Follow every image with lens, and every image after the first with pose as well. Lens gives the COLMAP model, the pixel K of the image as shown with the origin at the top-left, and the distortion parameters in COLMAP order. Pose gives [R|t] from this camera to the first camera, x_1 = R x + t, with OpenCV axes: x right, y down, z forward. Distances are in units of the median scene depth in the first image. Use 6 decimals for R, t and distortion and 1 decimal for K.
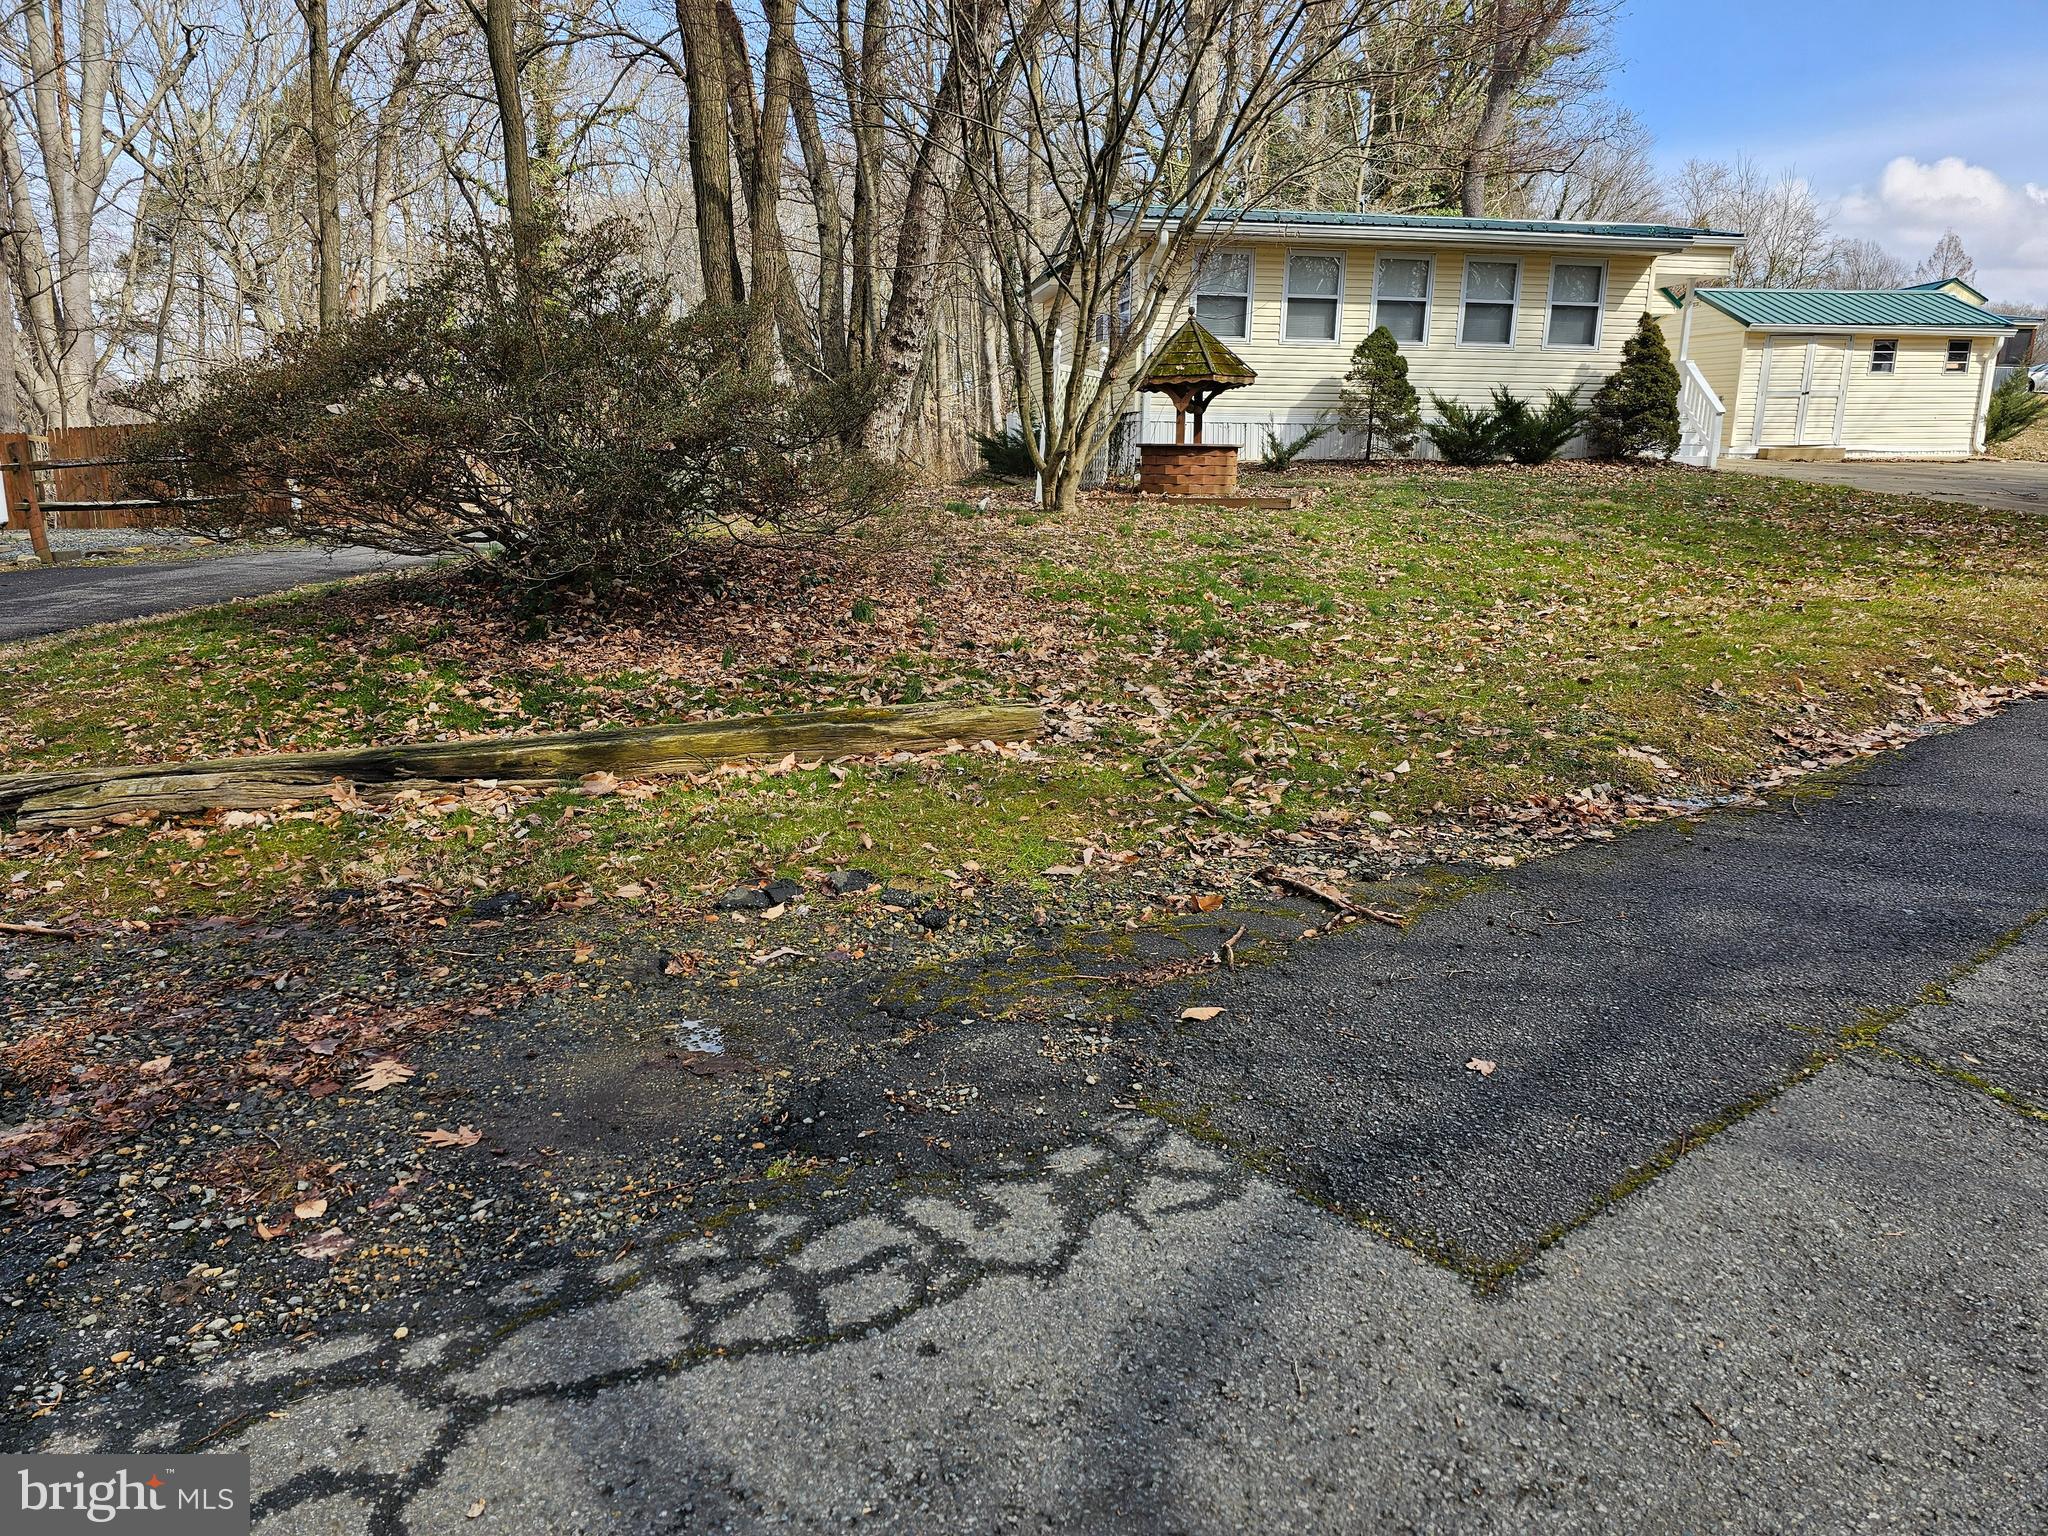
lens RADIAL K [[1381.0, 0, 1012.0], [0, 1381.0, 777.3], [0, 0, 1]] dist [0.061699, -0.040212]
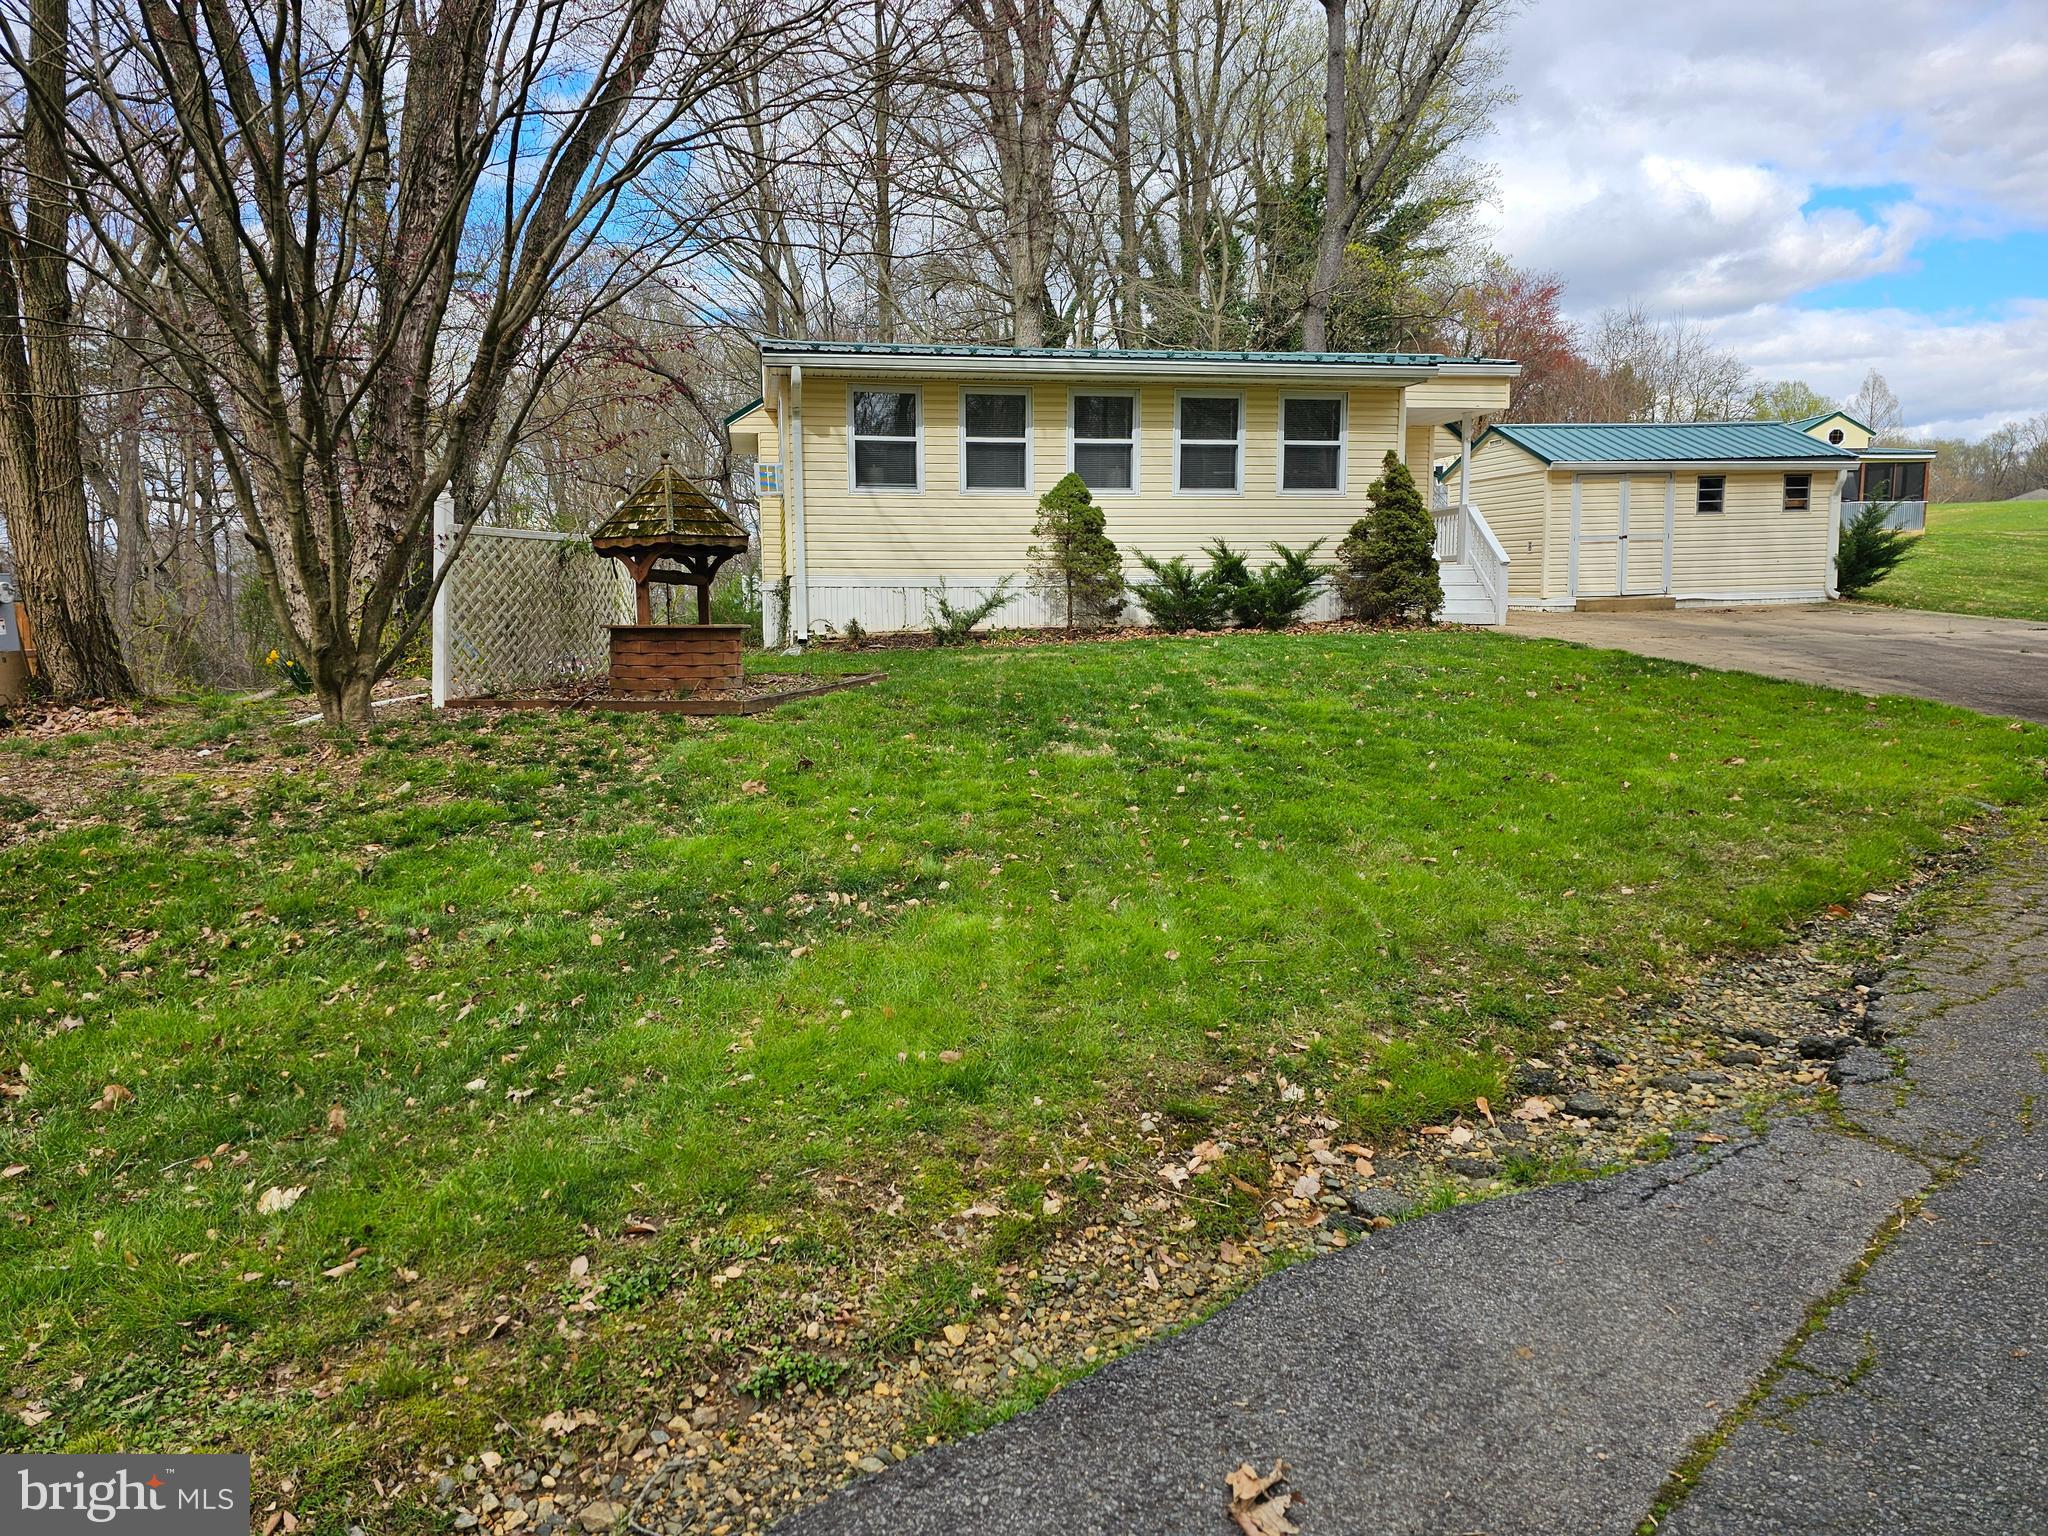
lens RADIAL K [[1381.0, 0, 1000.5], [0, 1381.0, 799.7], [0, 0, 1]] dist [0.061699, -0.040212]
pose [[0.999647, -0.026138, -0.004837, 0.212366], [0.025575, 0.995333, -0.093049, -0.047571], [0.007247, 0.092893, 0.995650, 0.174199]]
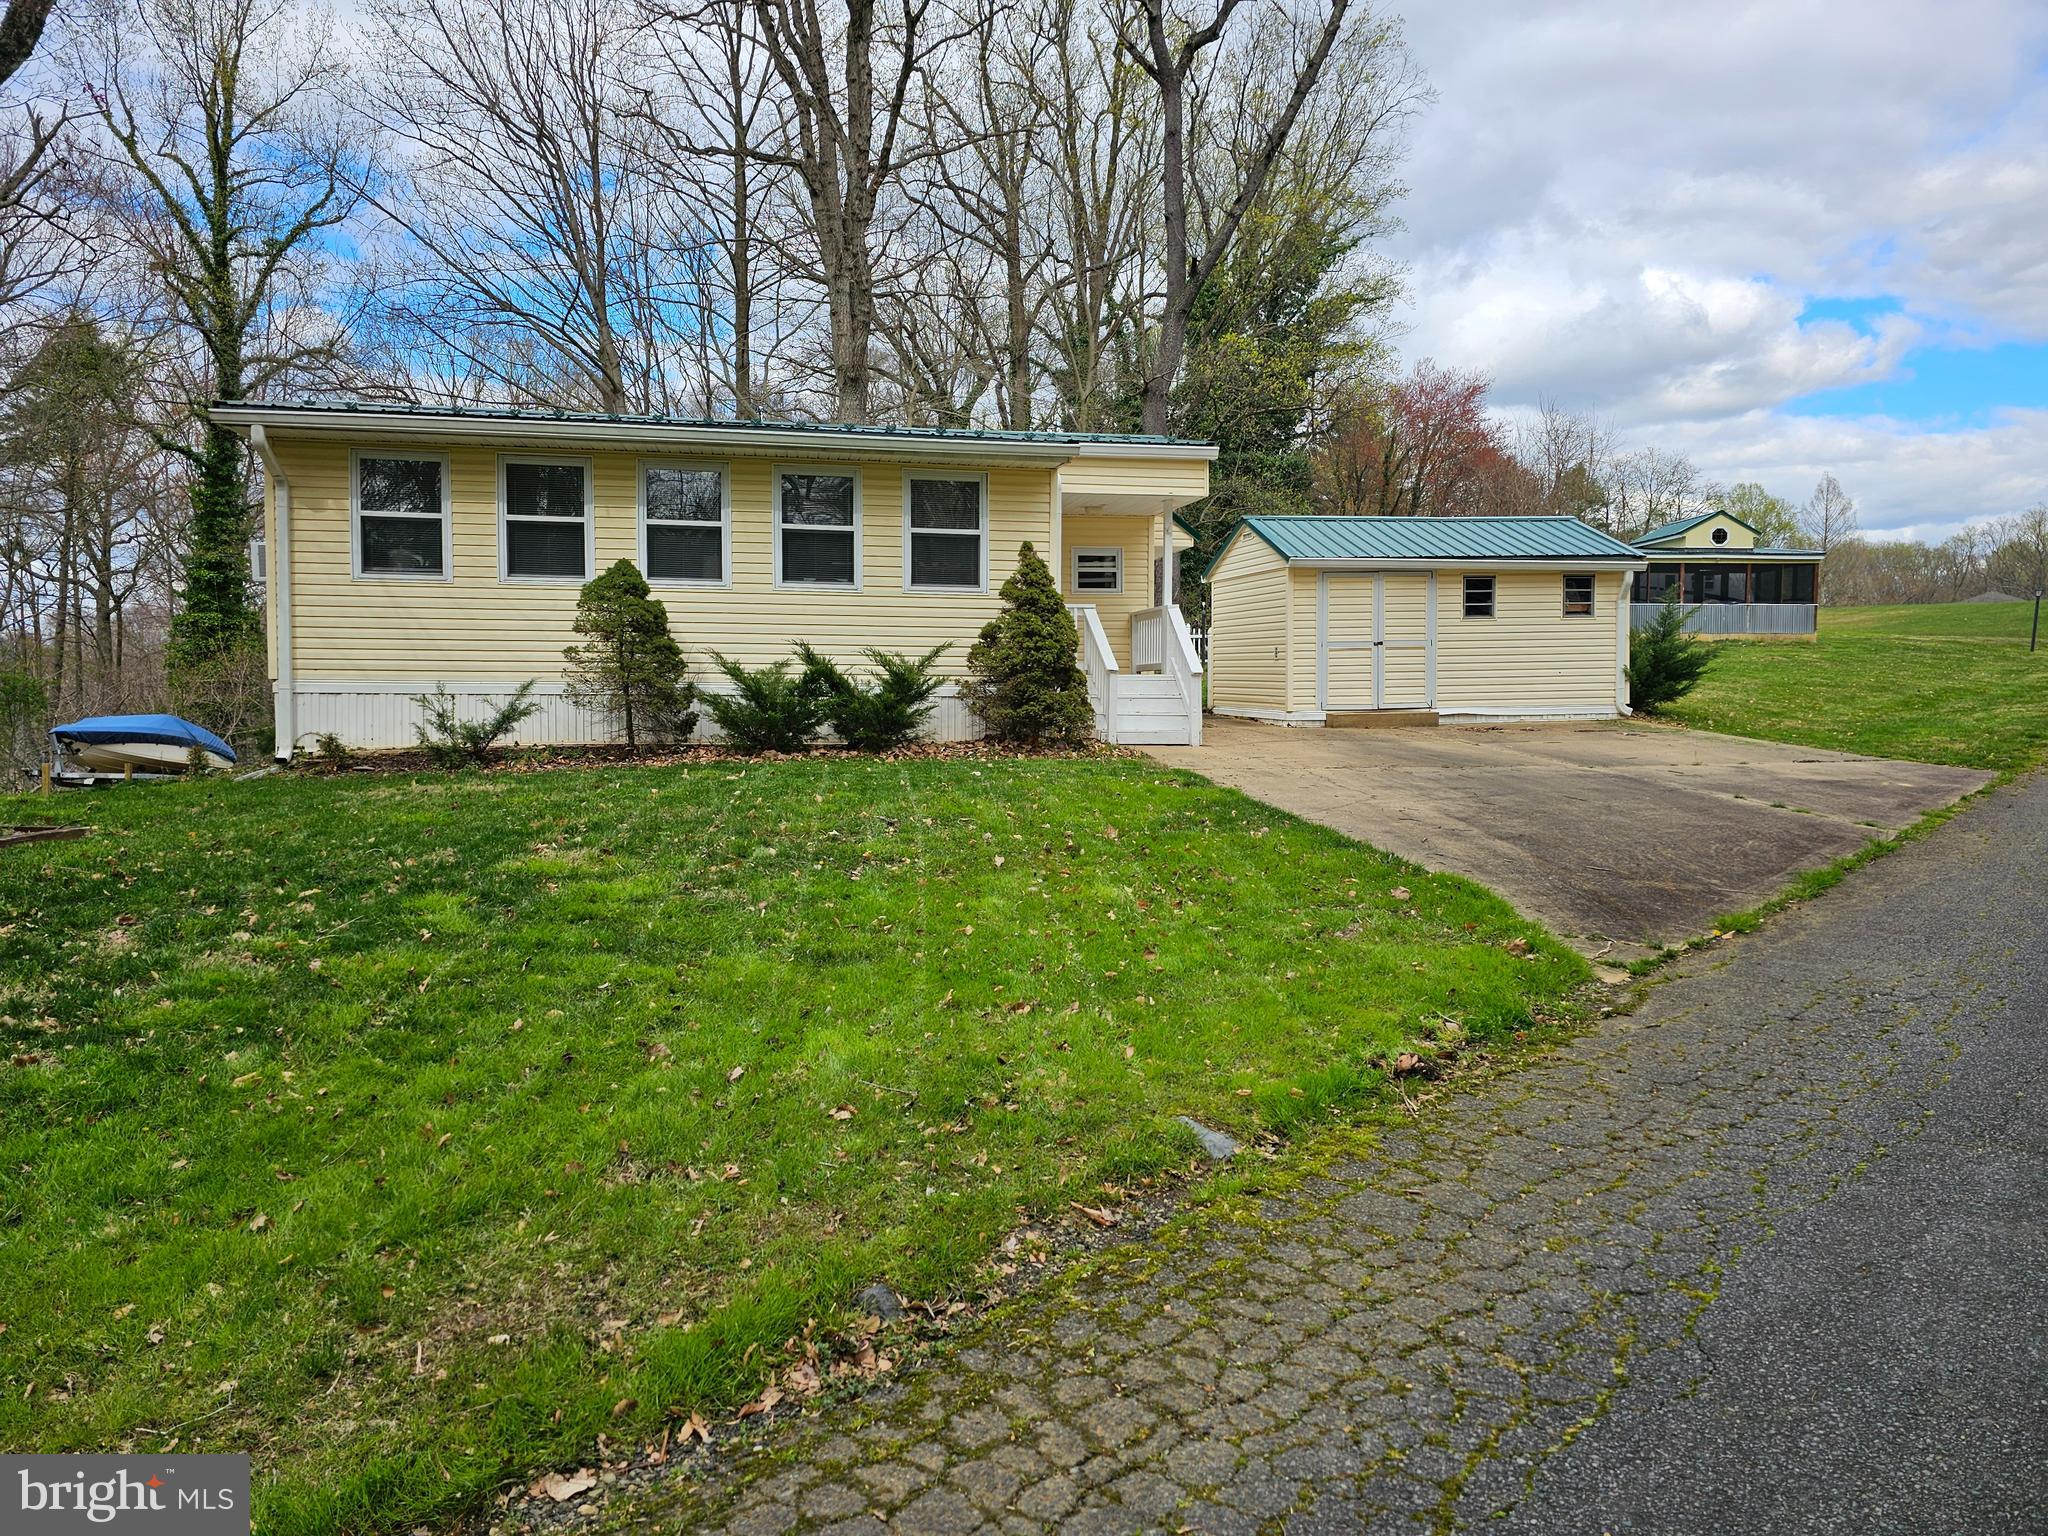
lens RADIAL K [[1381.0, 0, 1020.9], [0, 1381.0, 794.5], [0, 0, 1]] dist [0.061699, -0.040212]
pose [[0.999860, -0.016518, -0.002666, 0.445706], [0.015881, 0.987049, -0.159631, -0.089215], [0.005268, 0.159566, 0.987173, 0.316667]]
